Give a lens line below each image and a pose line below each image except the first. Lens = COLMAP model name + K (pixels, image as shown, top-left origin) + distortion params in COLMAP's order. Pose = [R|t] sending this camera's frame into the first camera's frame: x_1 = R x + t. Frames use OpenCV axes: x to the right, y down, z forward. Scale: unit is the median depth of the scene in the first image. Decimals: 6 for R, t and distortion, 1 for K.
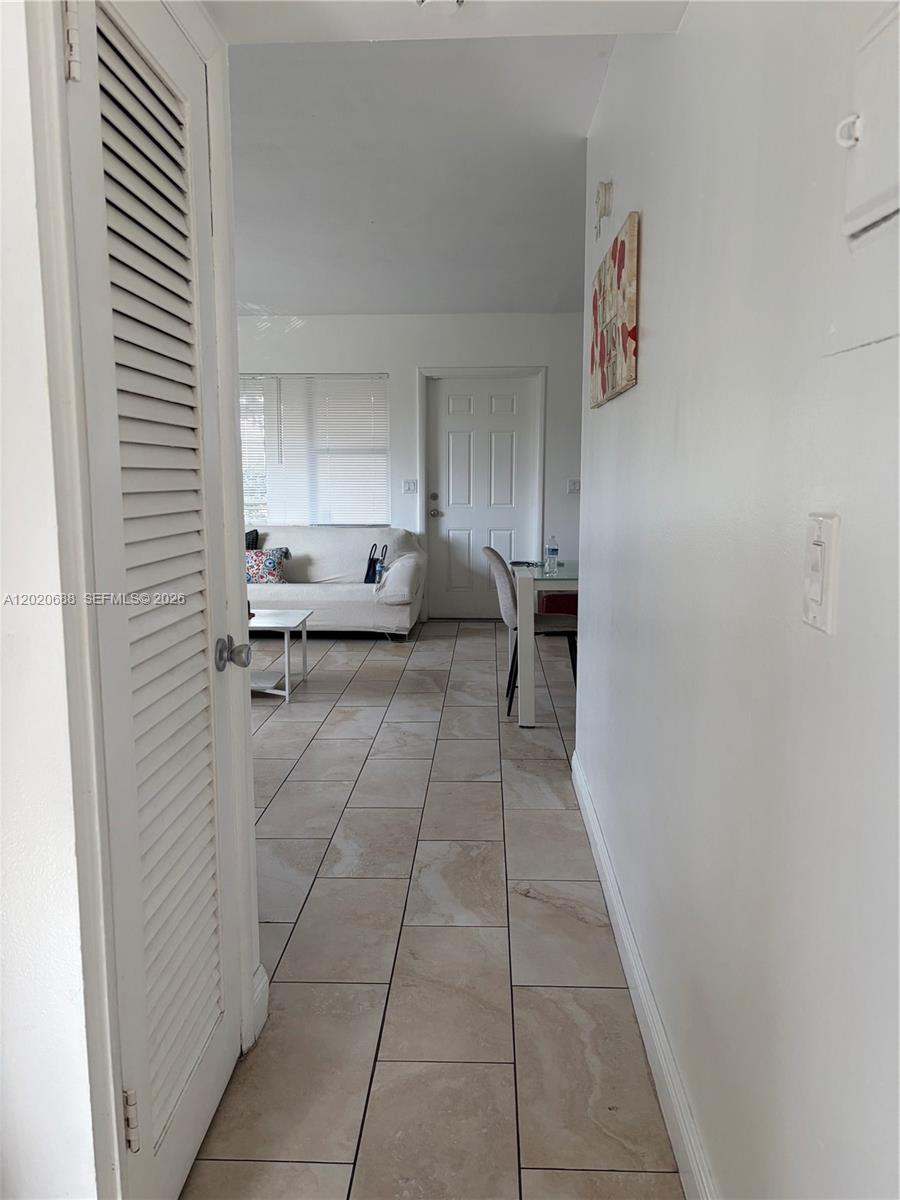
lens RADIAL K [[903.4, 0, 450.0], [0, 903.4, 600.0], [0, 0, 1]] dist [0.048467, -0.053143]
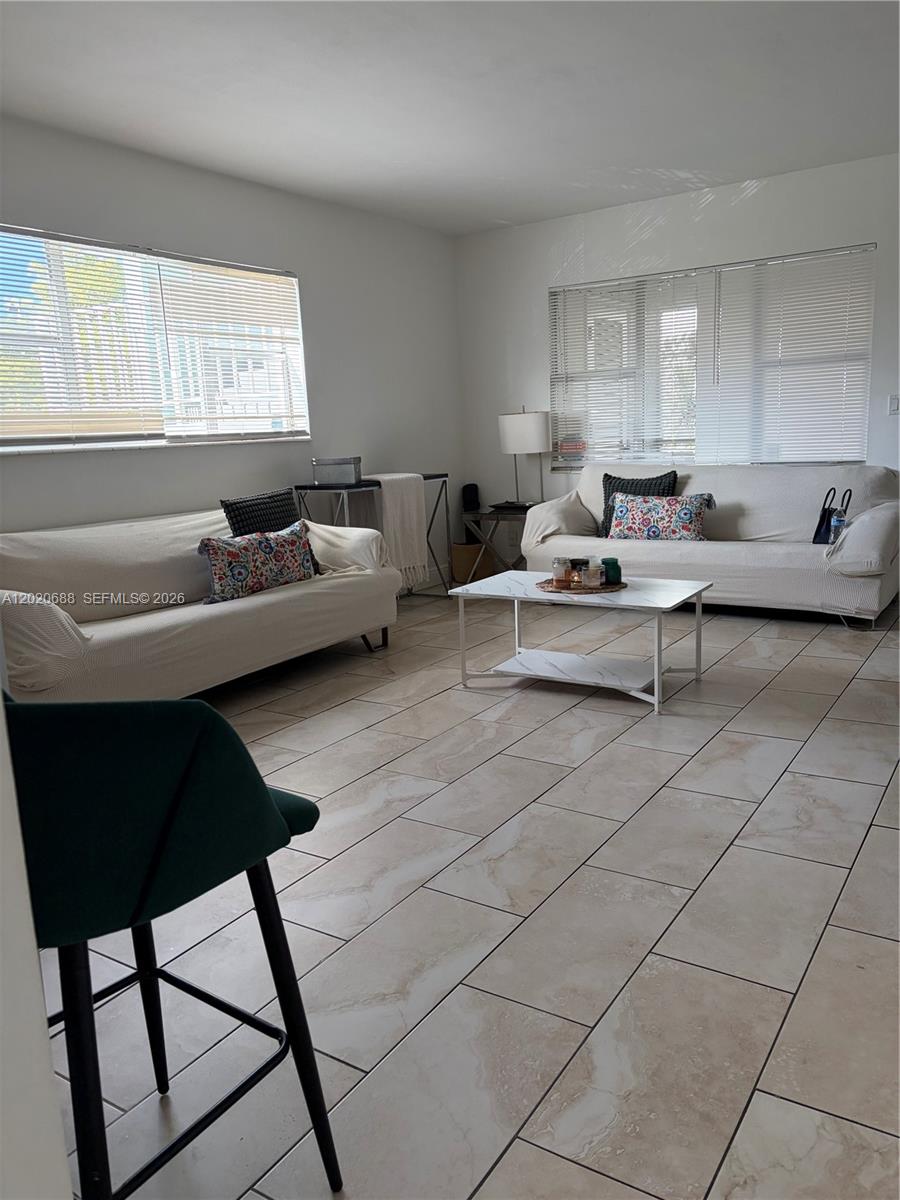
lens RADIAL K [[903.4, 0, 450.0], [0, 903.4, 600.0], [0, 0, 1]] dist [0.048467, -0.053143]
pose [[0.858321, 0.060405, -0.509546, 0.028313], [-0.030960, 0.997334, 0.066079, -0.012952], [0.512179, -0.040942, 0.857903, 0.240491]]
